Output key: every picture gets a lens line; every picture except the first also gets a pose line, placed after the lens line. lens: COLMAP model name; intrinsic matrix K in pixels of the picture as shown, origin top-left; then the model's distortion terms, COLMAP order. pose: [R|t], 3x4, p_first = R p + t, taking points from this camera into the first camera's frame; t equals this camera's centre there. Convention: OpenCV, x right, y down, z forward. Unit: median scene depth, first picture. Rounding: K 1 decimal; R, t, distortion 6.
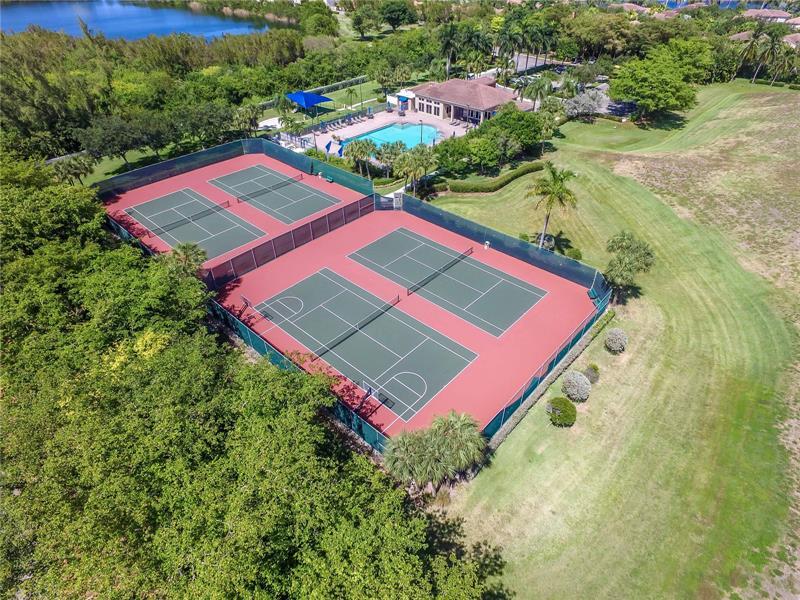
lens RADIAL K [[464.9, 0, 400.0], [0, 464.9, 300.0], [0, 0, 1]] dist [-0.004251, -0.000048]
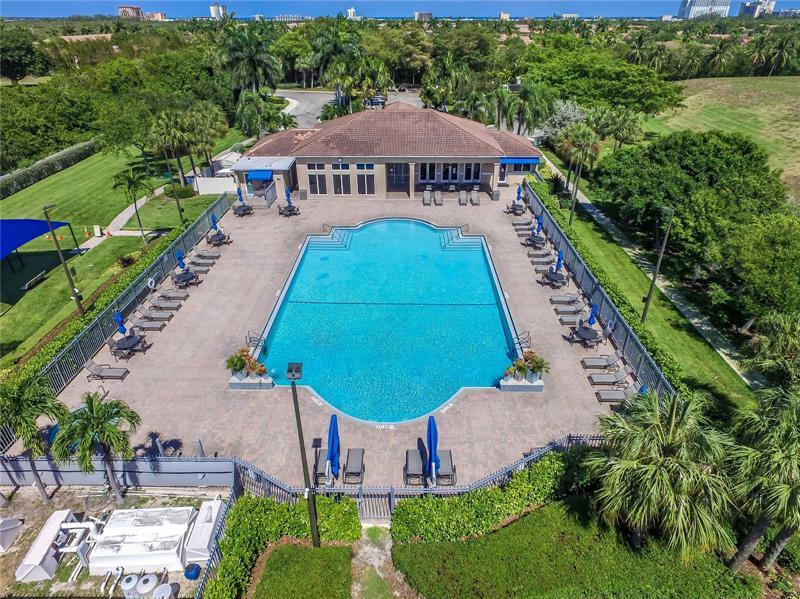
lens RADIAL K [[487.3, 0, 404.0], [0, 487.3, 269.6], [0, 0, 1]] dist [-0.002007, 0.001203]
pose [[0.730805, -0.311487, 0.607372, -0.175840], [0.416771, 0.908312, -0.035647, -0.285582], [-0.540580, 0.279186, 0.793618, 0.607912]]
